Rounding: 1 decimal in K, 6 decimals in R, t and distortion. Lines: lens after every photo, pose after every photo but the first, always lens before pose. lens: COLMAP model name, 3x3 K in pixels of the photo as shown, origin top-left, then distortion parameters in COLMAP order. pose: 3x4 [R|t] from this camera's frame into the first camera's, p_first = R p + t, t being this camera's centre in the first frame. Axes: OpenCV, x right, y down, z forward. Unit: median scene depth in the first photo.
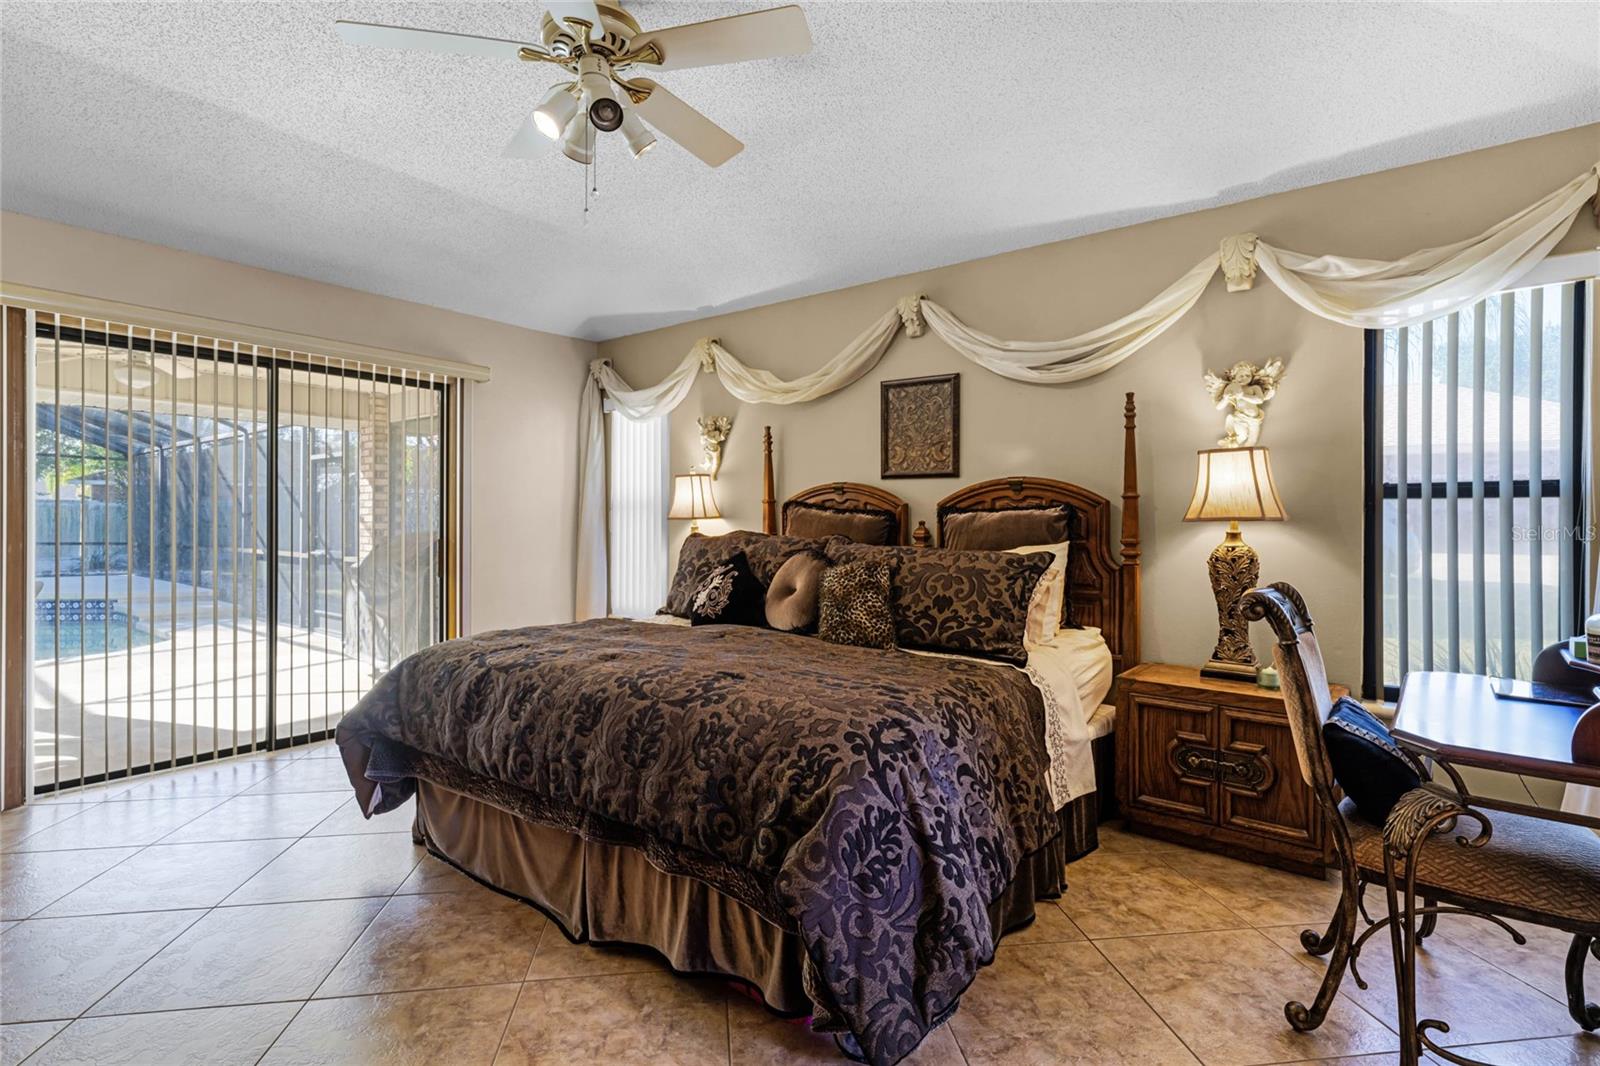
lens RADIAL K [[769.7, 0, 803.3], [0, 769.7, 526.0], [0, 0, 1]] dist [0.000369, 0.000286]
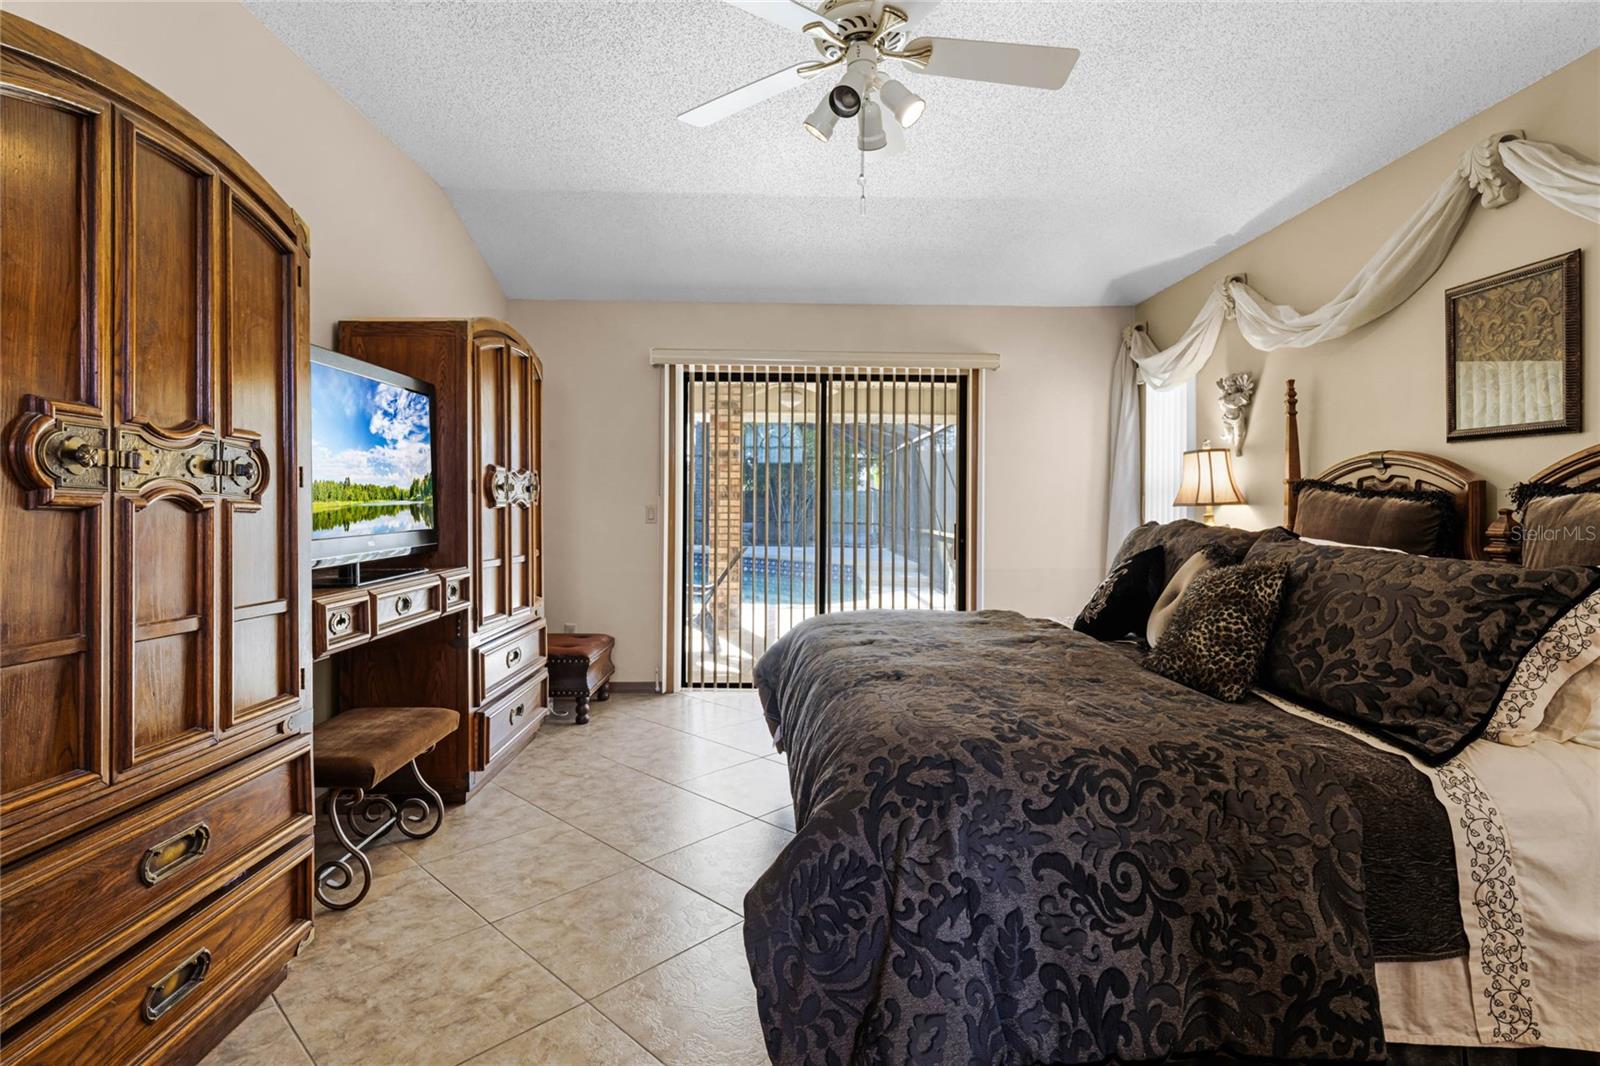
lens RADIAL K [[801.9, 0, 796.7], [0, 801.9, 509.6], [0, 0, 1]] dist [-0.001109, -0.000497]
pose [[0.615384, 0.007029, -0.788196, 0.333300], [-0.011935, 0.999929, -0.000401, 0.000953], [0.788137, 0.009654, 0.615424, 0.192522]]
